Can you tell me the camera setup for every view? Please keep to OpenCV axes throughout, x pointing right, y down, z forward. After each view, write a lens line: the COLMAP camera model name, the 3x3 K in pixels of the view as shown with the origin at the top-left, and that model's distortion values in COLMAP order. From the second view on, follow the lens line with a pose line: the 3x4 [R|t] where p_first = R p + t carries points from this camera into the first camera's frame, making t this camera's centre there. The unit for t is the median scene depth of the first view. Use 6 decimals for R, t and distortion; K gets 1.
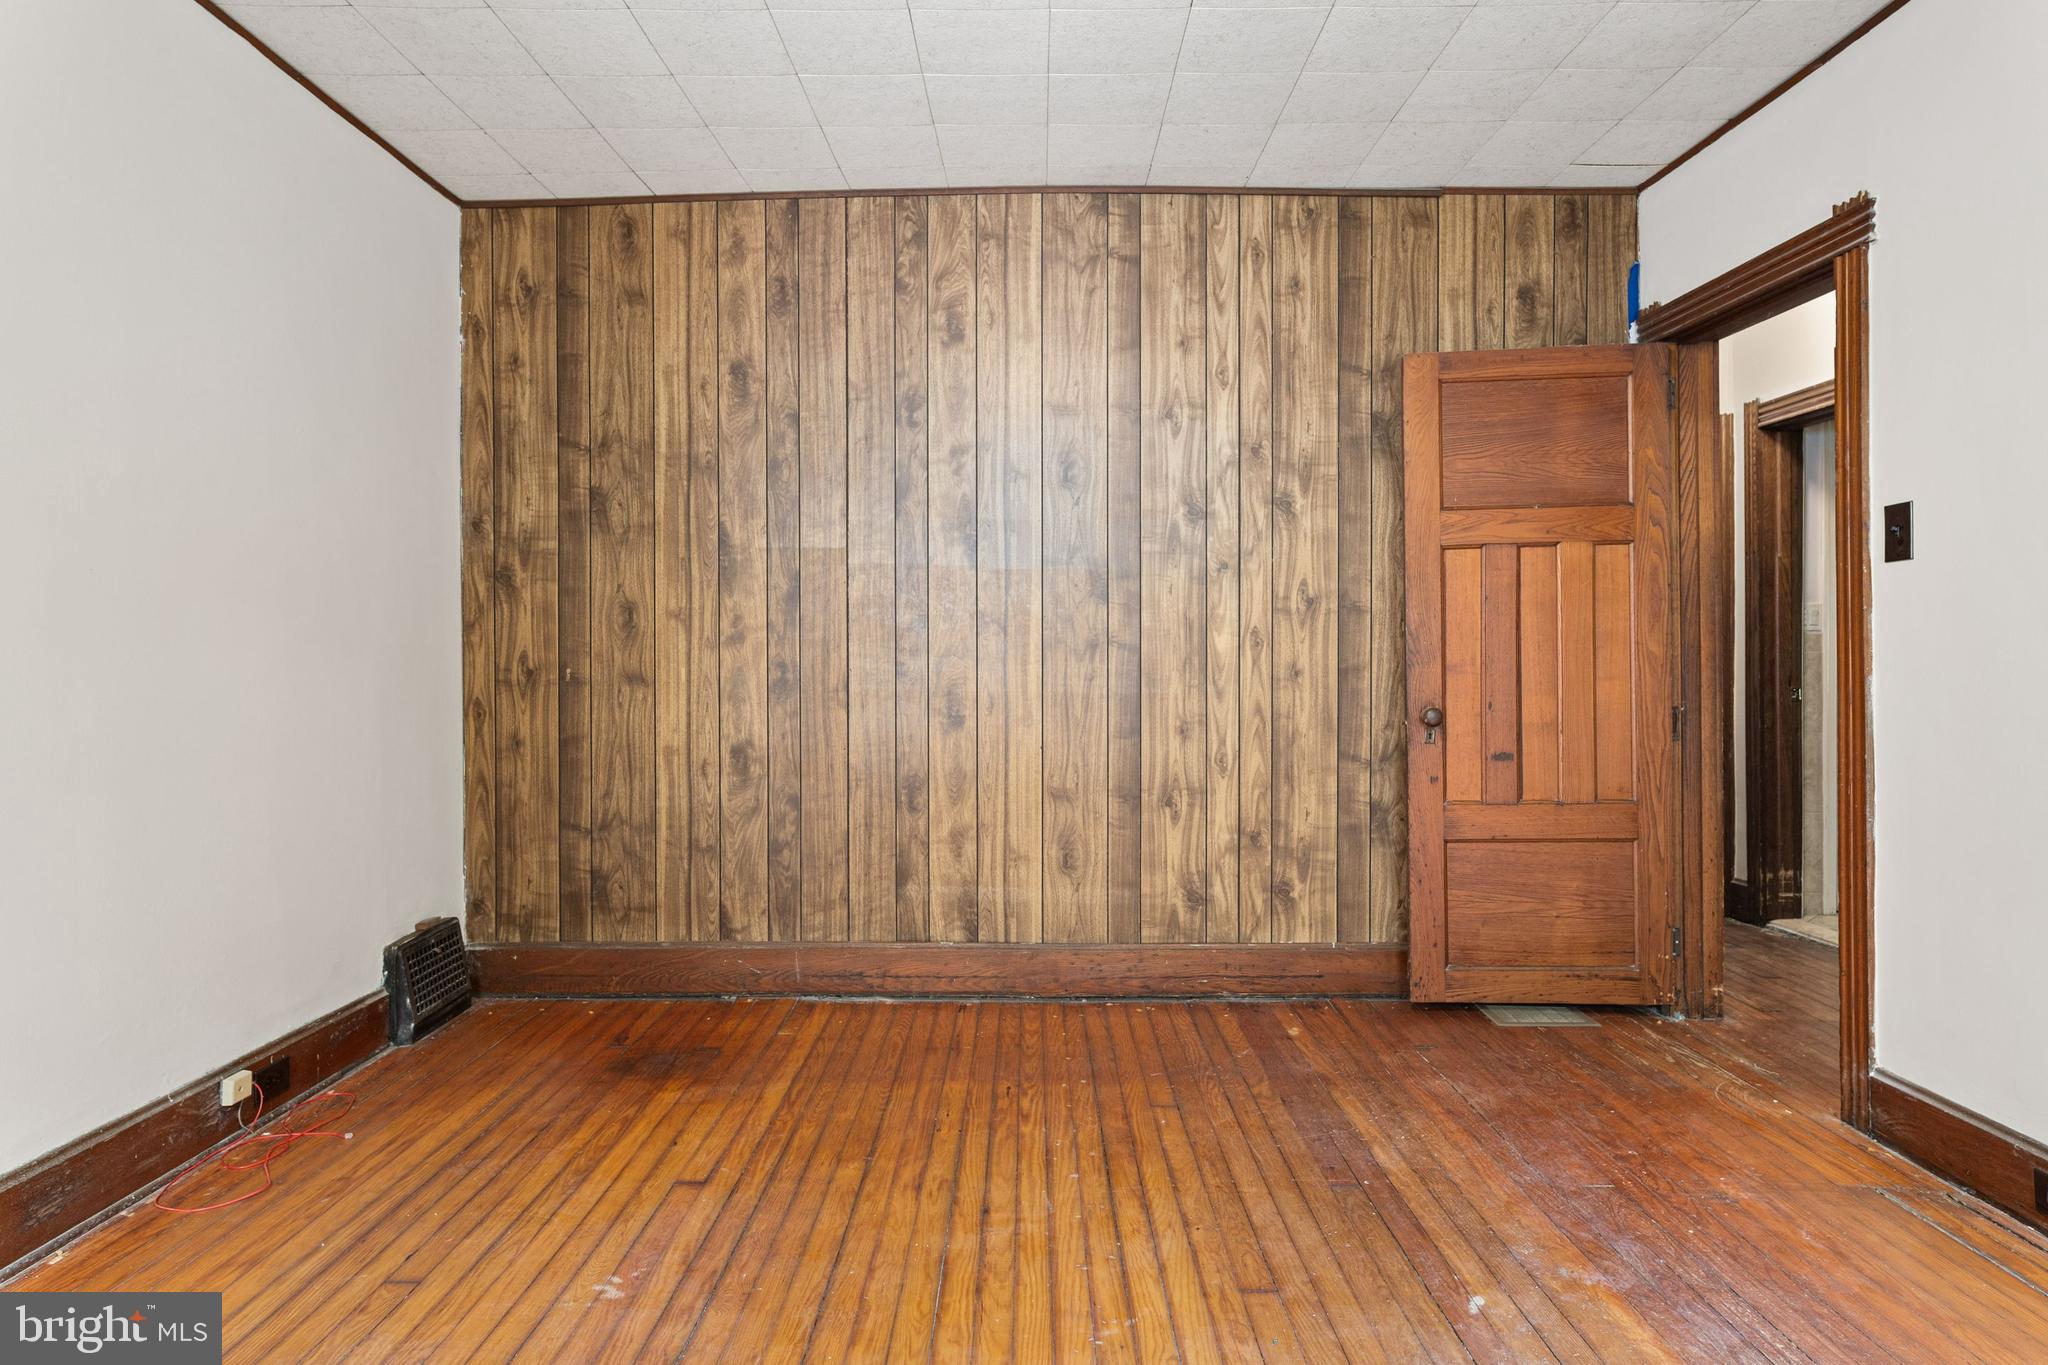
lens RADIAL K [[1194.8, 0, 1016.9], [0, 1194.8, 684.6], [0, 0, 1]] dist [0.003082, -0.001488]
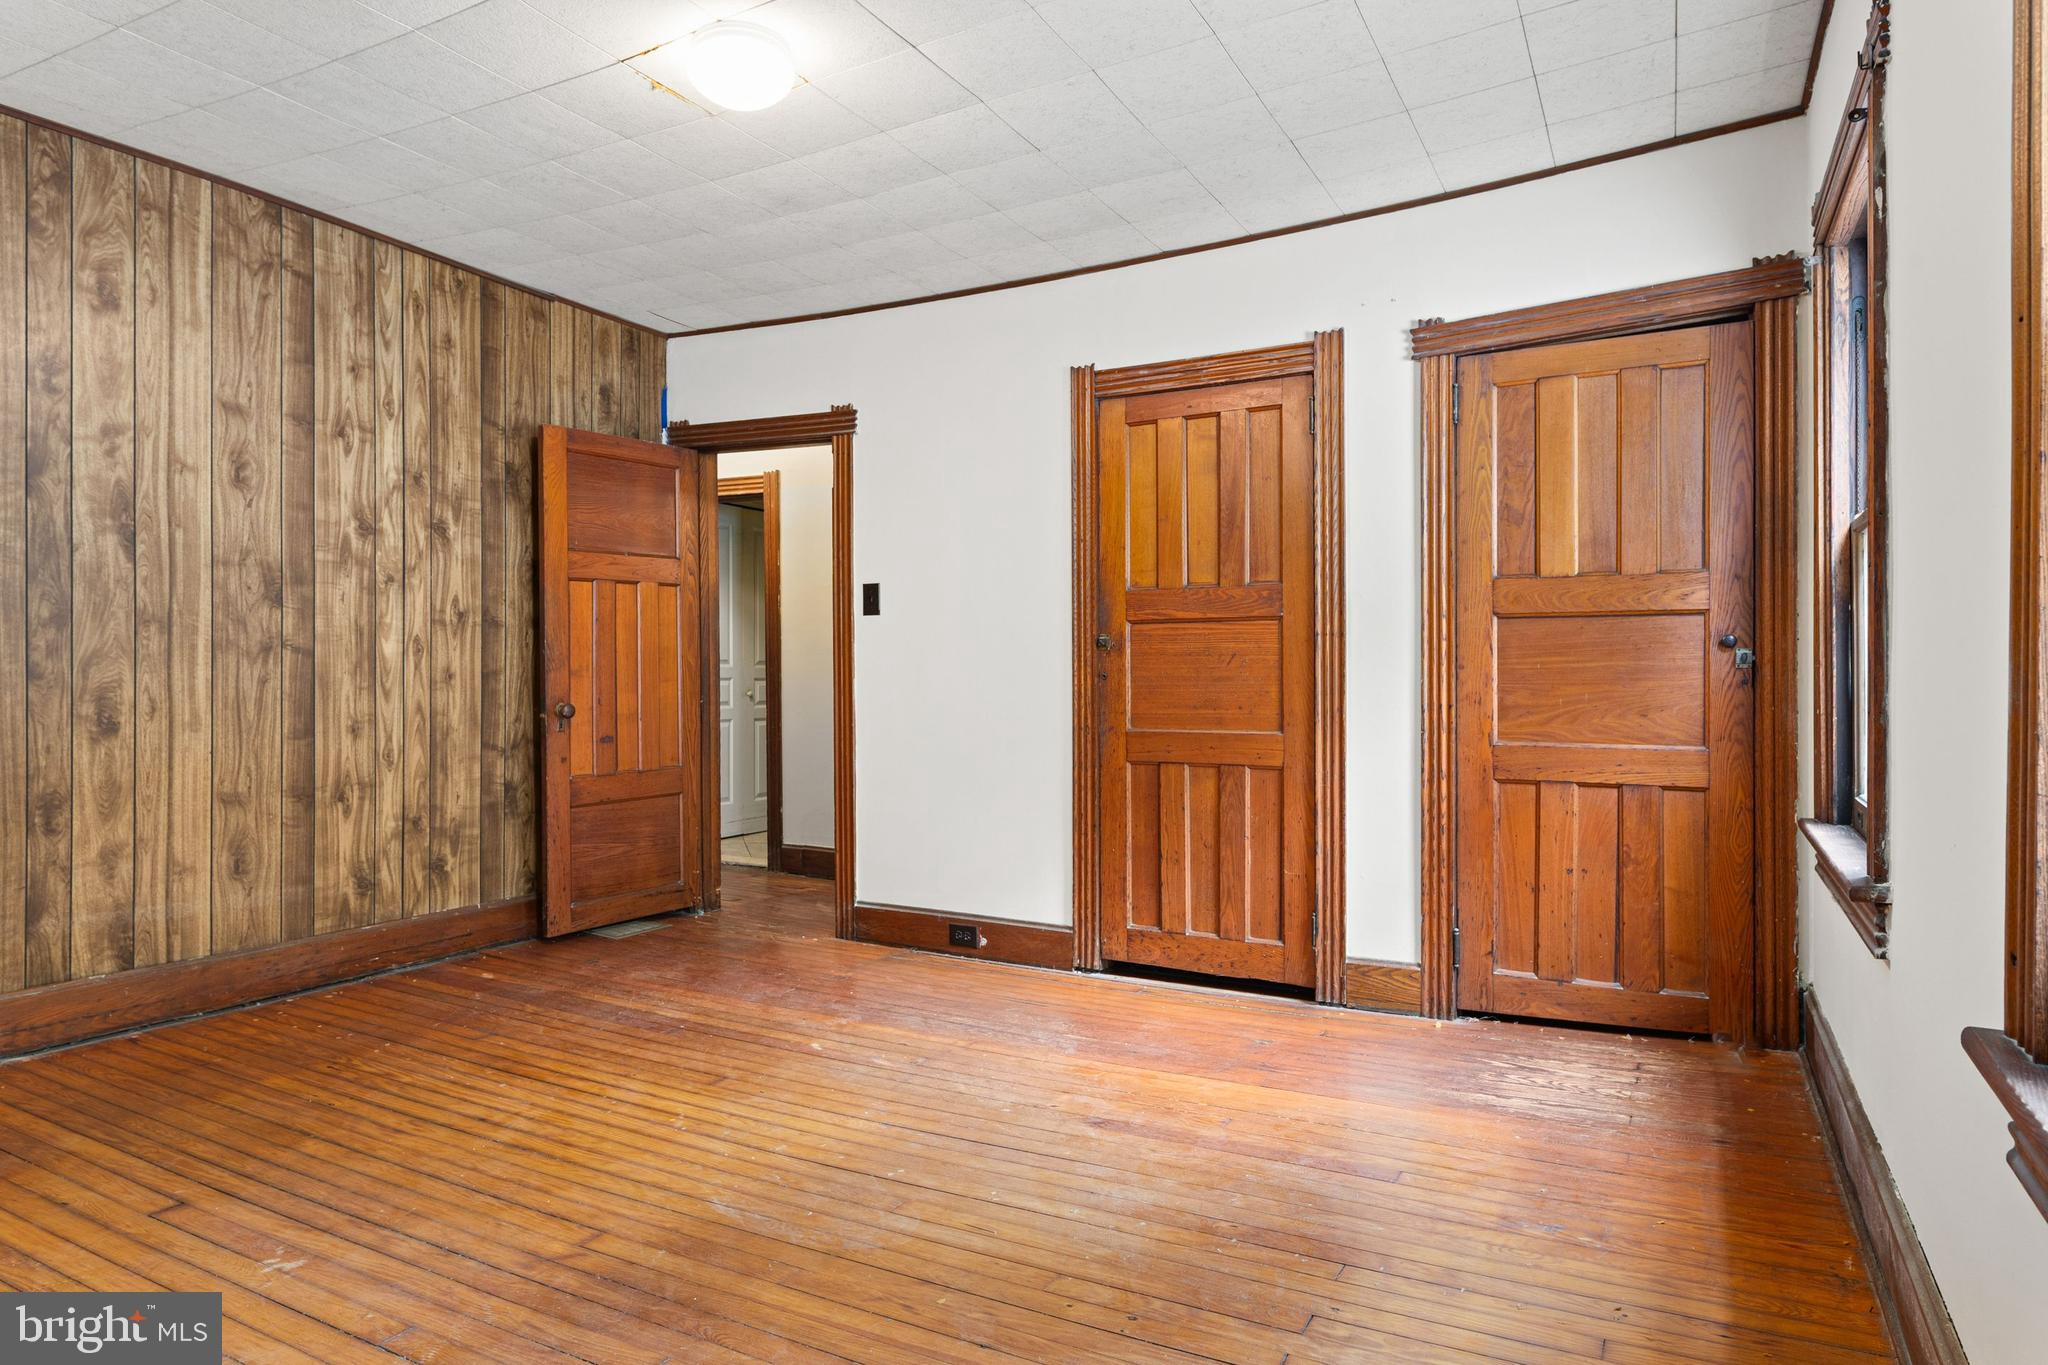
lens RADIAL K [[1194.8, 0, 1028.9], [0, 1194.8, 676.5], [0, 0, 1]] dist [0.003082, -0.001488]
pose [[0.468631, 0.002593, 0.883390, -0.527504], [0.005780, 0.999965, -0.006001, 0.000737], [-0.883375, 0.007919, 0.468600, -0.038861]]
